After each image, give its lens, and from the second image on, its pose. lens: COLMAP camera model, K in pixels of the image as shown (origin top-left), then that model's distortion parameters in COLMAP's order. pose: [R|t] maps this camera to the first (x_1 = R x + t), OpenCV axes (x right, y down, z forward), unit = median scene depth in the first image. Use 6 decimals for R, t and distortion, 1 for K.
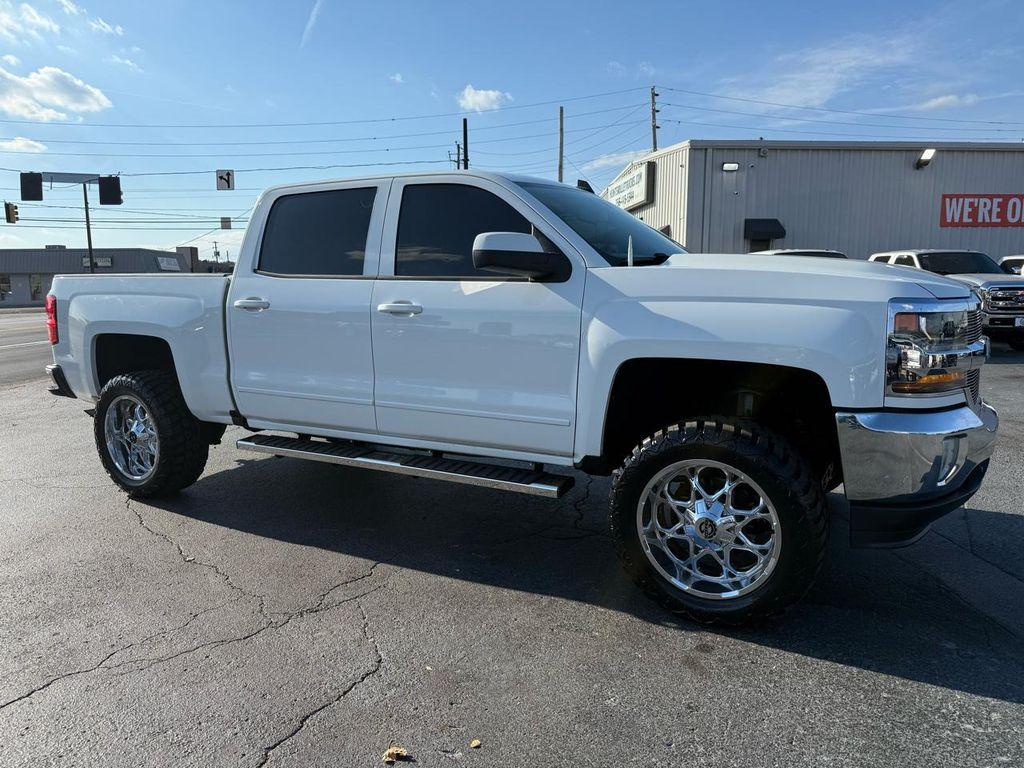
lens RADIAL K [[734.7, 0, 518.9], [0, 734.7, 383.1], [0, 0, 1]] dist [0.024044, -0.038098]
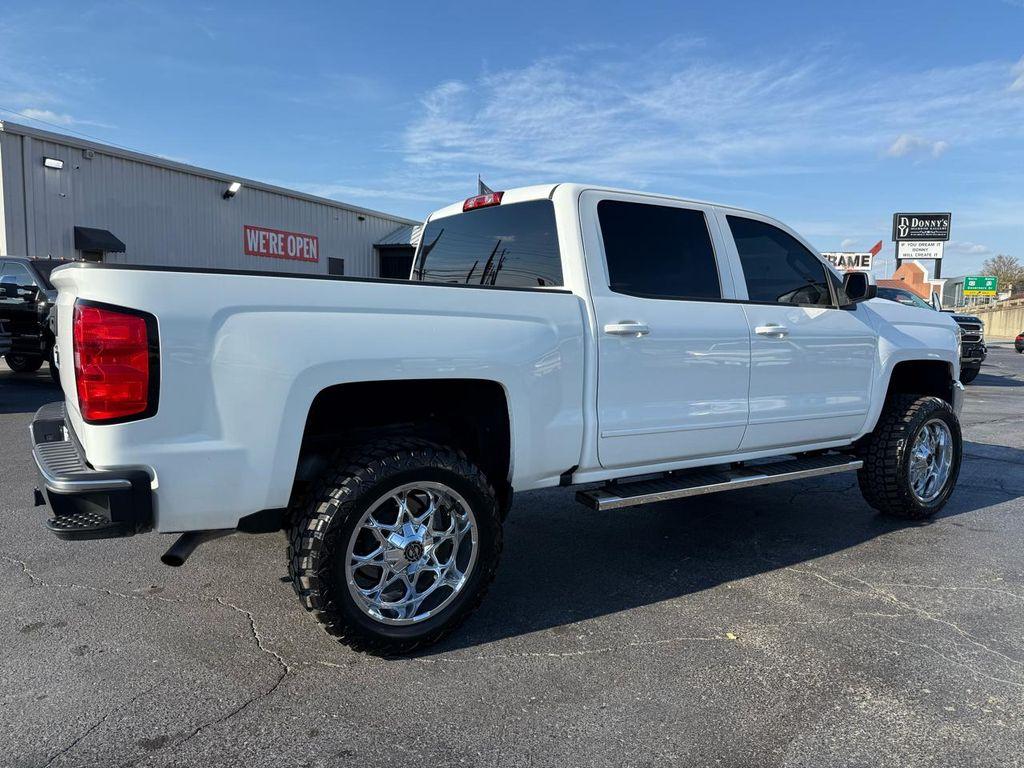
lens RADIAL K [[729.5, 0, 519.6], [0, 729.5, 384.2], [0, 0, 1]] dist [0.041579, -0.060021]
pose [[0.453012, -0.073076, 0.888504, -0.957264], [0.095050, 0.994913, 0.033365, -0.069747], [-0.886423, 0.069338, 0.457654, 0.614625]]
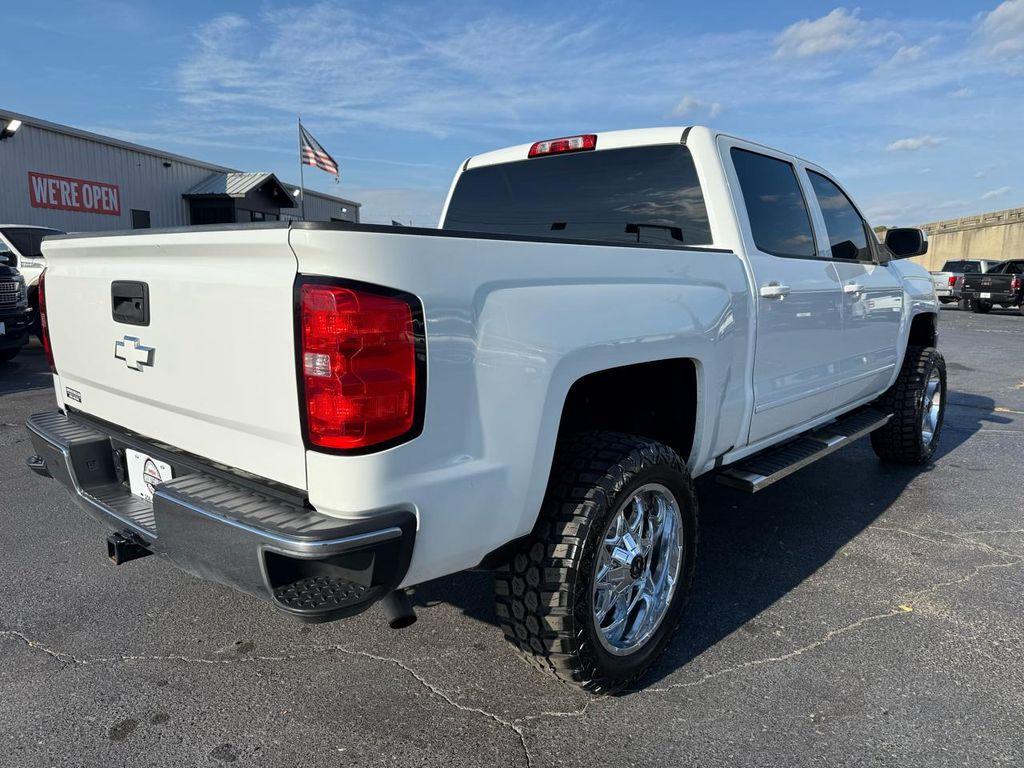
lens RADIAL K [[734.7, 0, 518.9], [0, 734.7, 383.1], [0, 0, 1]] dist [0.024044, -0.038098]
pose [[0.206101, -0.144233, 0.967843, -0.963325], [0.125176, 0.984837, 0.120109, -0.114914], [-0.970491, 0.096396, 0.221030, 0.915875]]
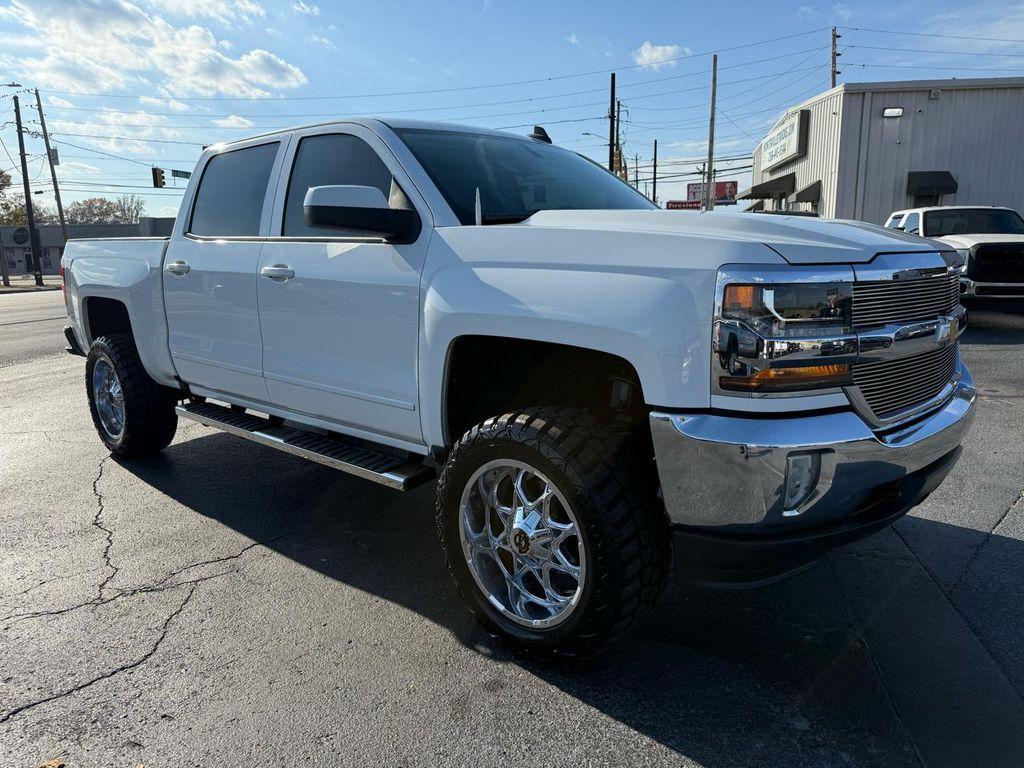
lens RADIAL K [[727.4, 0, 520.1], [0, 727.4, 380.8], [0, 0, 1]] dist [0.035953, -0.043374]
pose [[0.973705, 0.036608, -0.224851, 0.254193], [-0.025985, 0.998410, 0.050026, -0.015026], [0.226325, -0.042868, 0.973108, 0.122309]]
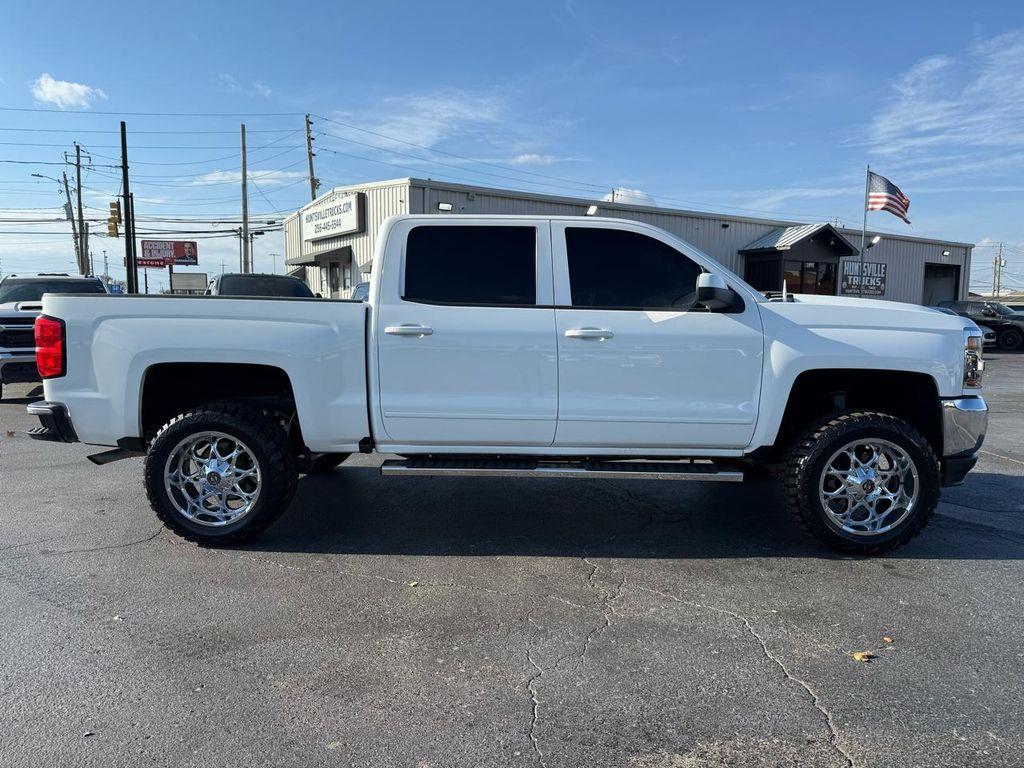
lens RADIAL K [[727.4, 0, 520.1], [0, 727.4, 380.8], [0, 0, 1]] dist [0.035953, -0.043374]
pose [[0.876777, -0.031316, 0.479877, -0.592773], [0.049221, 0.998481, -0.024773, -0.003844], [-0.478372, 0.045341, 0.876986, 0.037817]]
